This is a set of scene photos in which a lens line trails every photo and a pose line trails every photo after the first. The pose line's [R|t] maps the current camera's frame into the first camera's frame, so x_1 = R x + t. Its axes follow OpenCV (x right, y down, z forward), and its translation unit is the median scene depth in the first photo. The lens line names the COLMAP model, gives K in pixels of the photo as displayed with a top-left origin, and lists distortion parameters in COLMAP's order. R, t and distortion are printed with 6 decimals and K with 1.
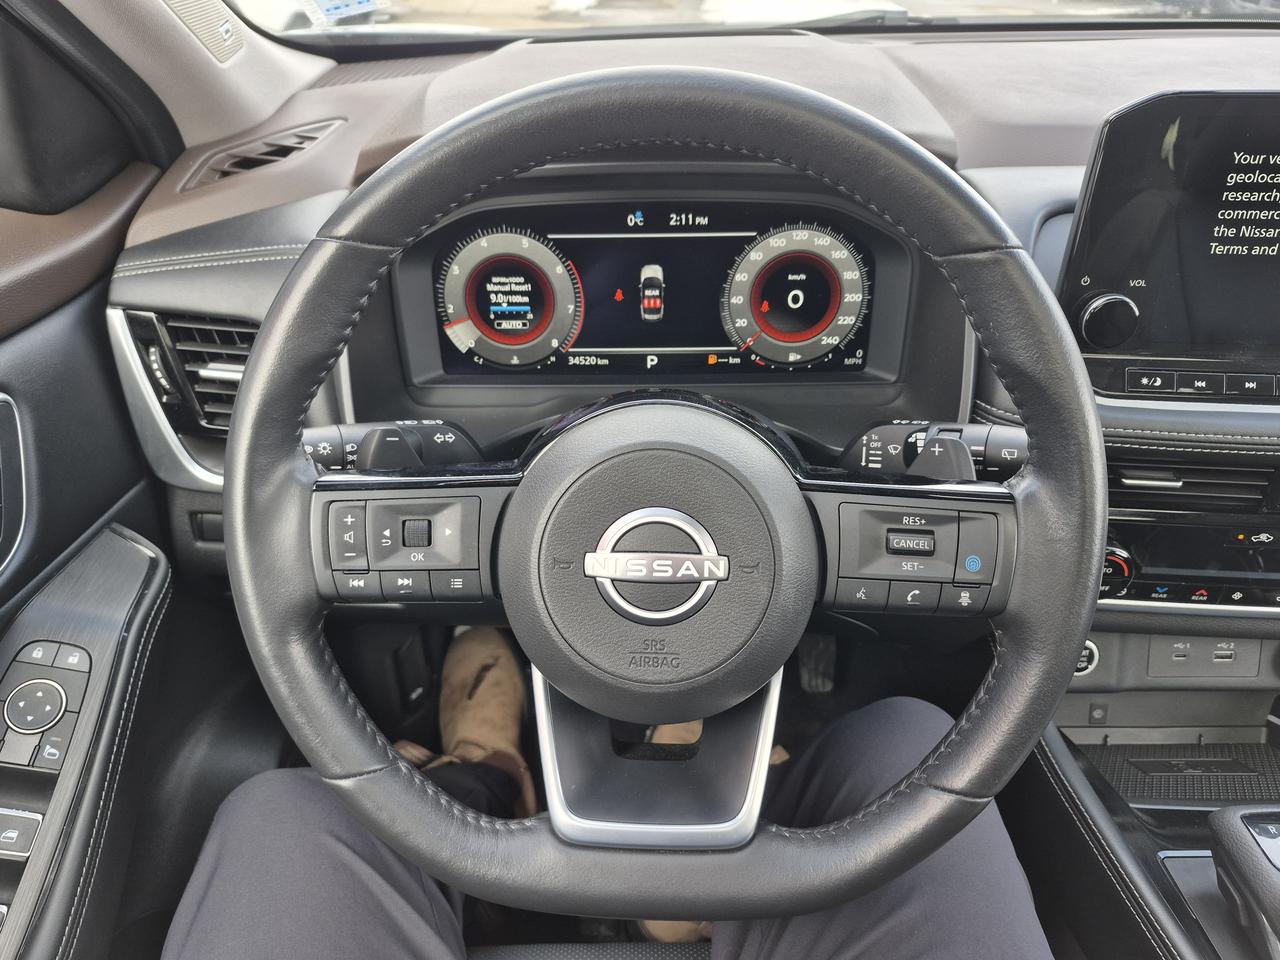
lens RADIAL K [[902.1, 0, 628.2], [0, 902.1, 487.7], [0, 0, 1]] dist [0.046341, -0.052040]
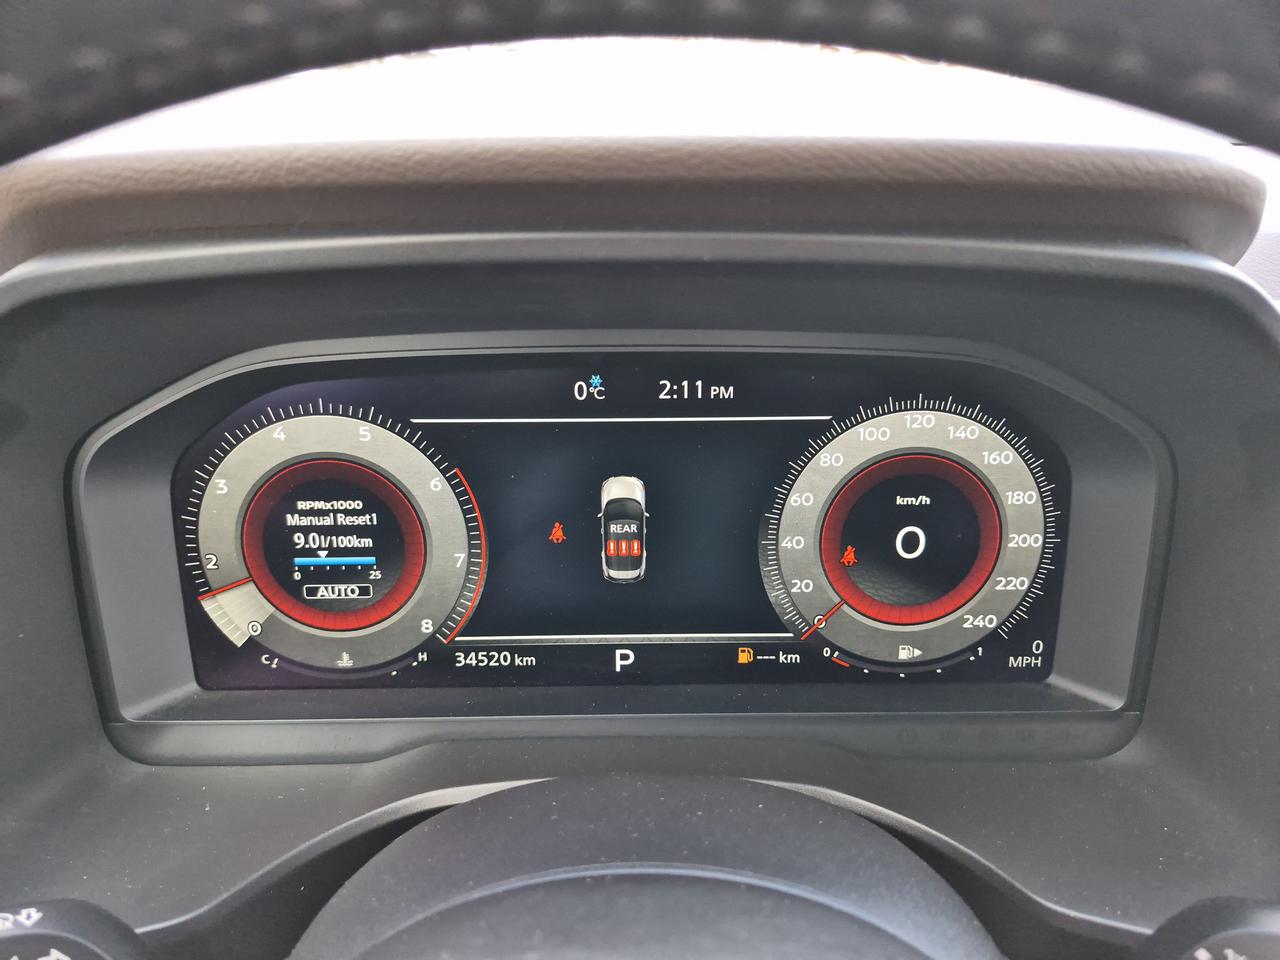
lens RADIAL K [[902.1, 0, 634.0], [0, 902.1, 438.8], [0, 0, 1]] dist [0.046341, -0.052040]
pose [[0.999301, 0.001203, 0.037363, 0.013645], [0.006195, 0.980330, -0.197269, -0.167058], [-0.036865, 0.197362, 0.979637, 0.505369]]
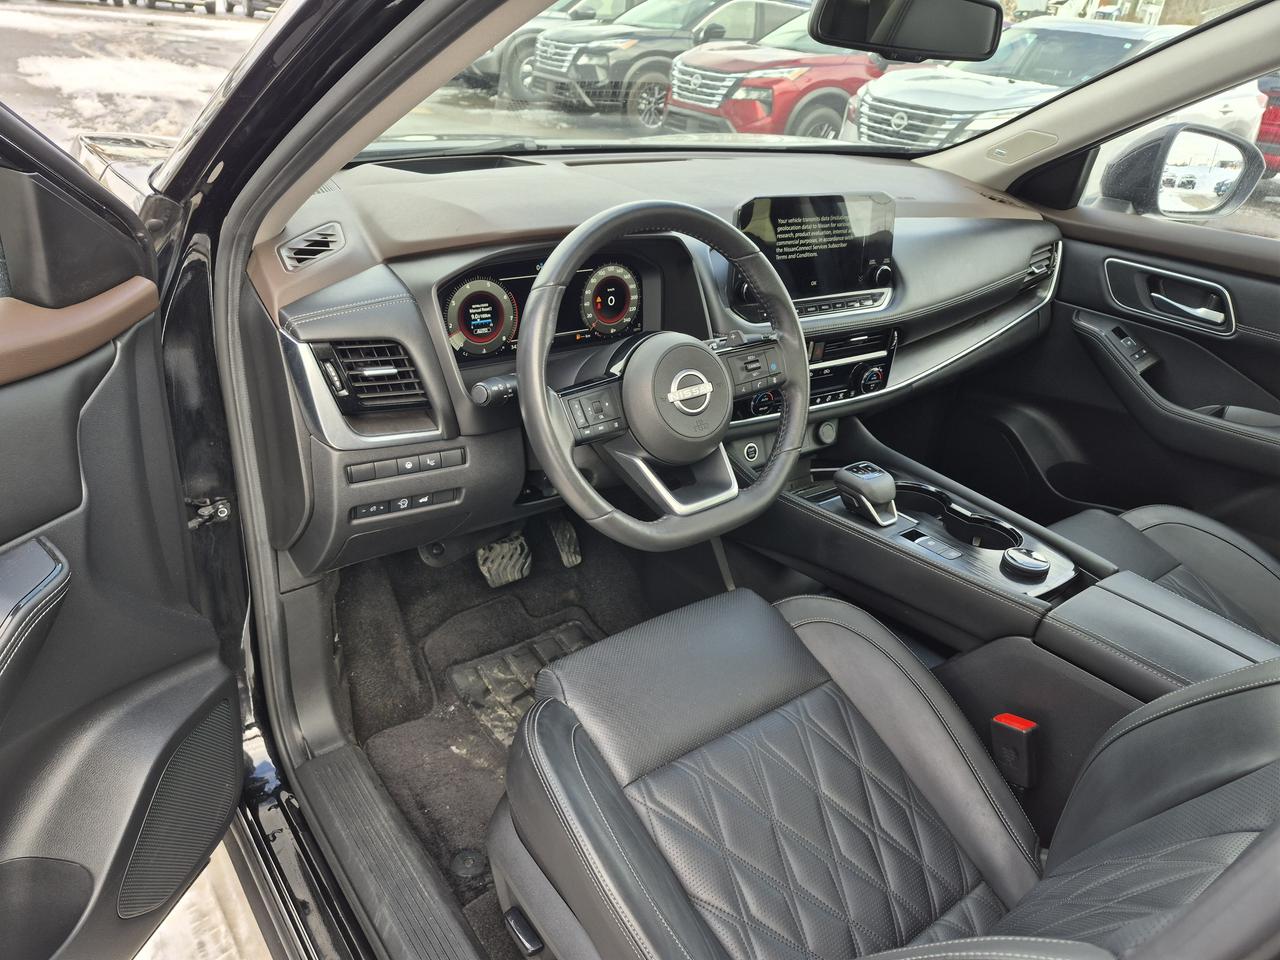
lens RADIAL K [[902.1, 0, 633.2], [0, 902.1, 490.3], [0, 0, 1]] dist [0.046341, -0.052040]
pose [[0.785971, -0.221493, 0.577227, -1.007070], [0.254421, 0.966782, 0.024546, 0.155315], [-0.563489, 0.127566, 0.816215, -0.580834]]
